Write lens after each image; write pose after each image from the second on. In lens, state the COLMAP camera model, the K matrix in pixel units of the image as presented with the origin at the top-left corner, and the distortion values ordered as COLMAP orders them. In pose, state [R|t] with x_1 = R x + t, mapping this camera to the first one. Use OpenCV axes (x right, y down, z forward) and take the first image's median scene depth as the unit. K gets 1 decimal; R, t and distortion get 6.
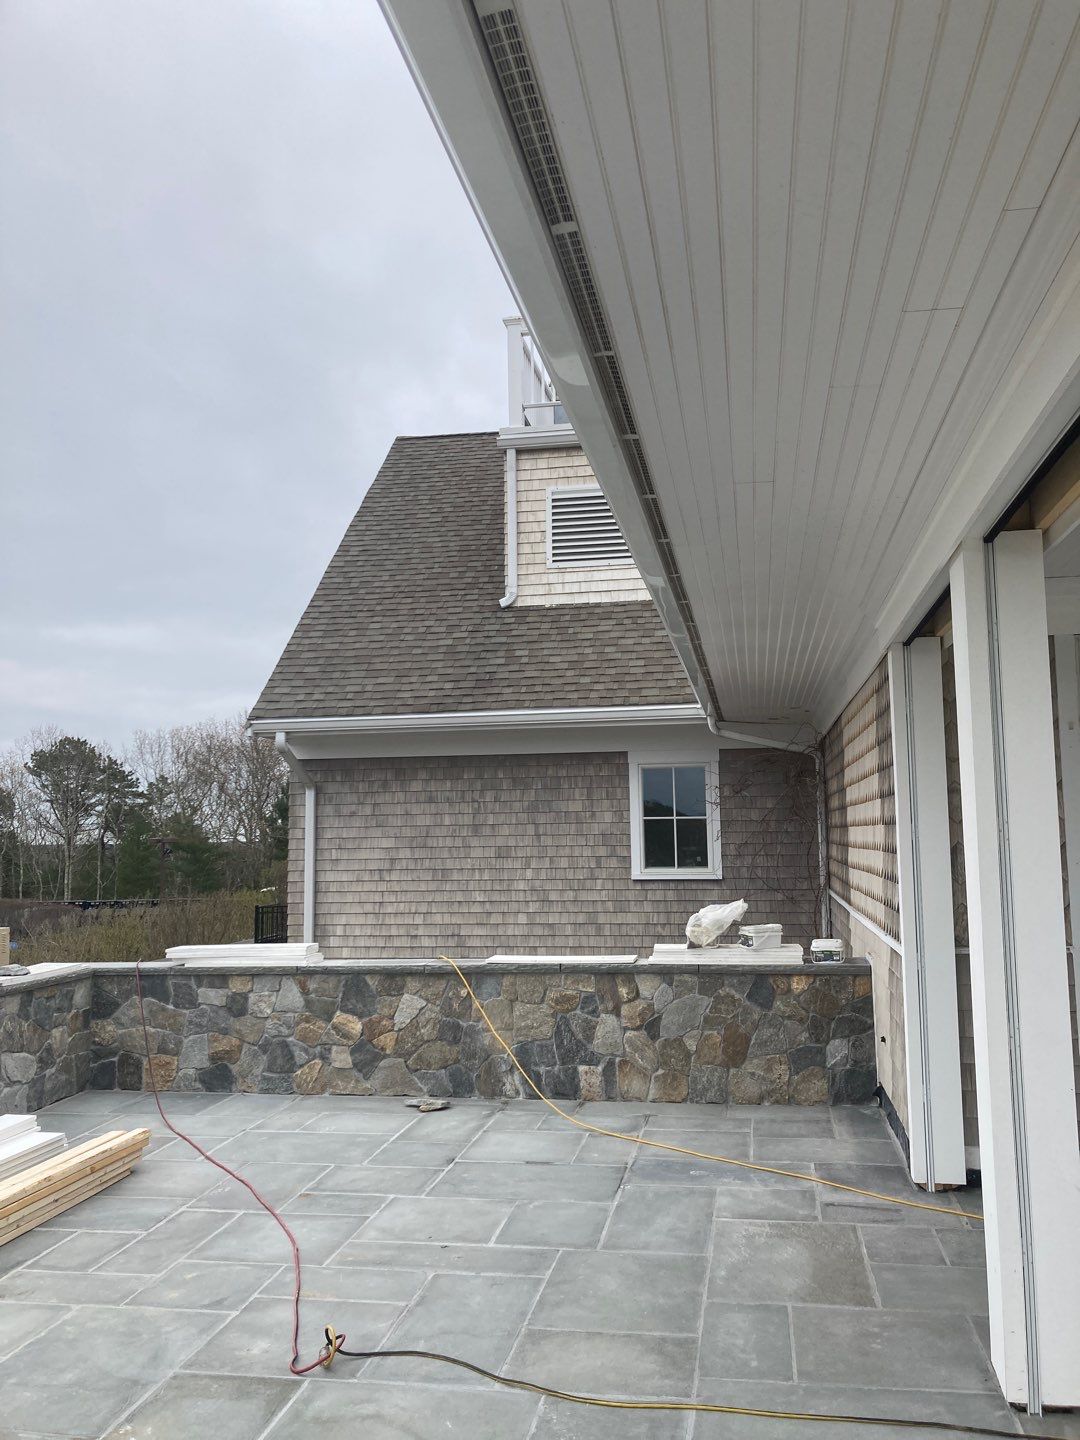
lens RADIAL K [[1170.3, 0, 595.7], [0, 1170.3, 719.6], [0, 0, 1]] dist [0.083782, -0.107794]
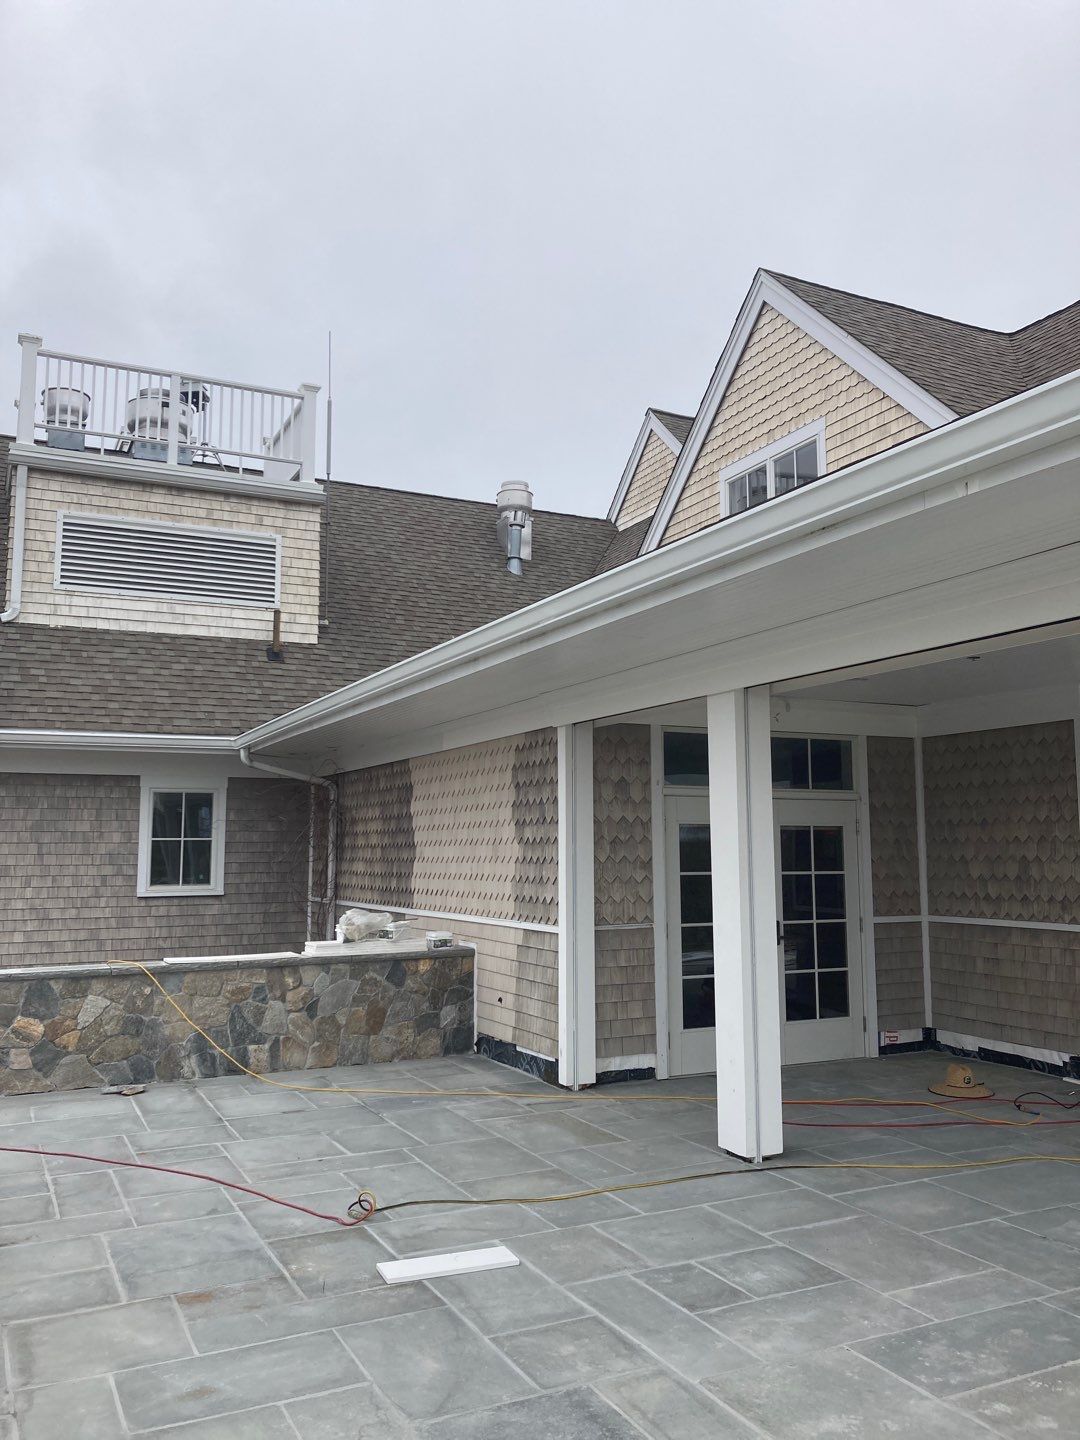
lens RADIAL K [[1142.8, 0, 589.7], [0, 1142.8, 720.5], [0, 0, 1]] dist [0.068589, -0.057512]
pose [[0.807906, 0.078610, 0.584044, -0.434805], [-0.064116, 0.996905, -0.045487, -0.001169], [-0.585813, -0.000697, 0.810446, -0.138245]]
